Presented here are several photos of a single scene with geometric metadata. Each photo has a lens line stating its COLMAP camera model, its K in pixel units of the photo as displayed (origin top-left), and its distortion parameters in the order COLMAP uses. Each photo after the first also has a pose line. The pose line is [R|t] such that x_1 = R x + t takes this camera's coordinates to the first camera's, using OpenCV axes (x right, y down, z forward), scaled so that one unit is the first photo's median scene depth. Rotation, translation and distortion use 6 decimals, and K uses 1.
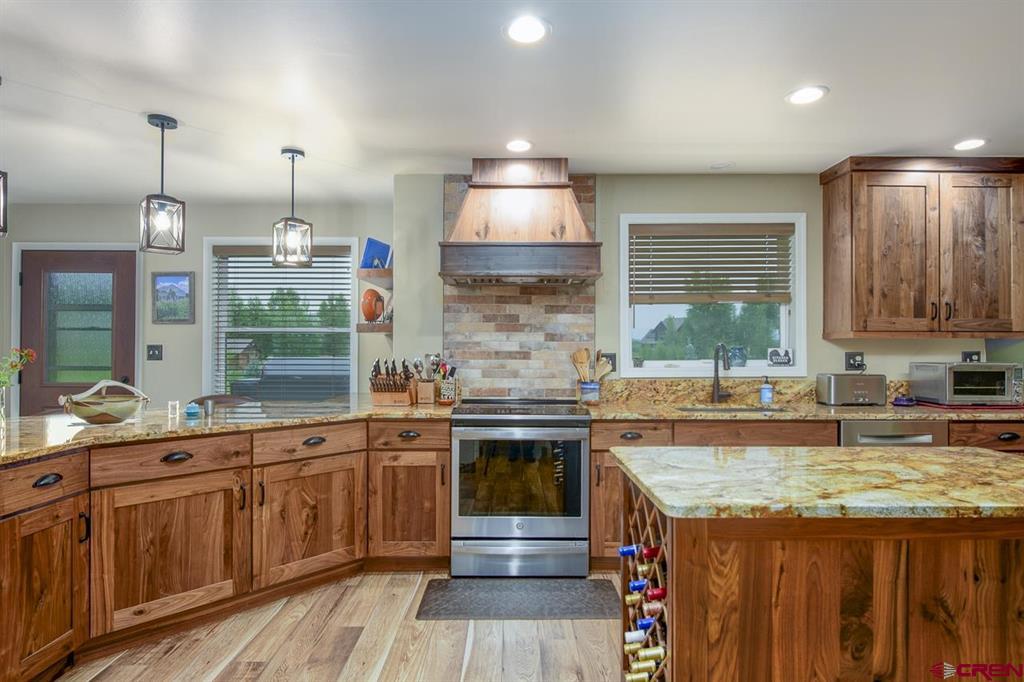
lens RADIAL K [[539.9, 0, 513.5], [0, 539.9, 339.1], [0, 0, 1]] dist [-0.002676, -0.002785]
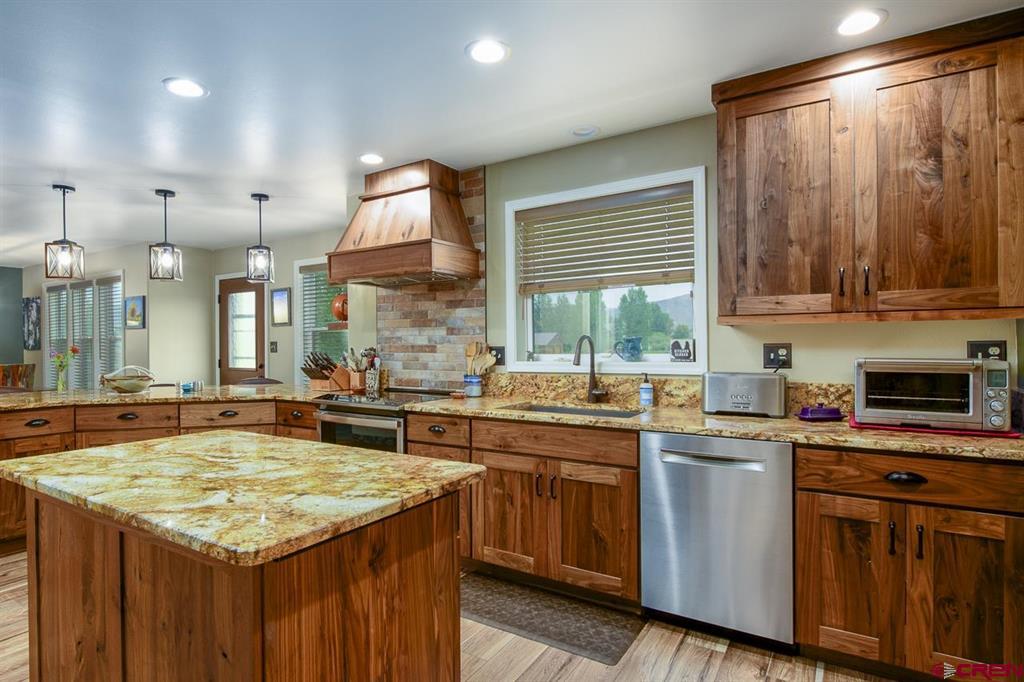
lens RADIAL K [[539.9, 0, 513.5], [0, 539.9, 339.1], [0, 0, 1]] dist [-0.002676, -0.002785]
pose [[0.843789, -0.012089, -0.536539, 0.789661], [0.021566, 0.999703, 0.011392, 0.002415], [0.536242, -0.021184, 0.843799, 0.206083]]
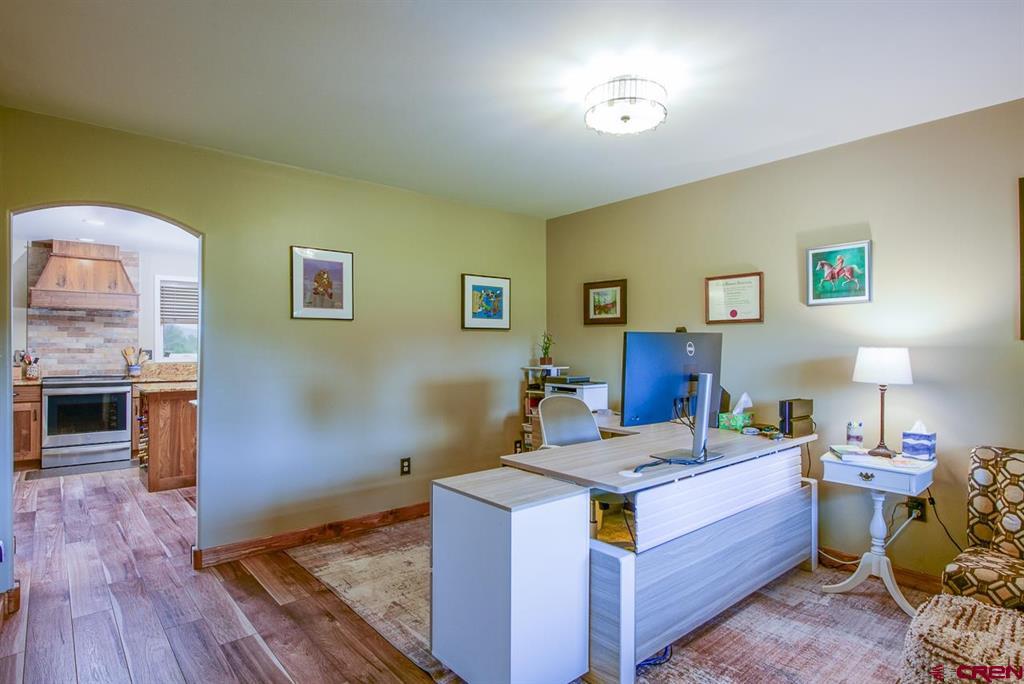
lens RADIAL K [[541.2, 0, 510.3], [0, 541.2, 349.9], [0, 0, 1]] dist [-0.002927, -0.001164]
pose [[0.761017, -0.000300, 0.648732, -0.082564], [-0.016773, 0.999656, 0.020139, -0.033203], [-0.648515, -0.026207, 0.760751, -1.300533]]
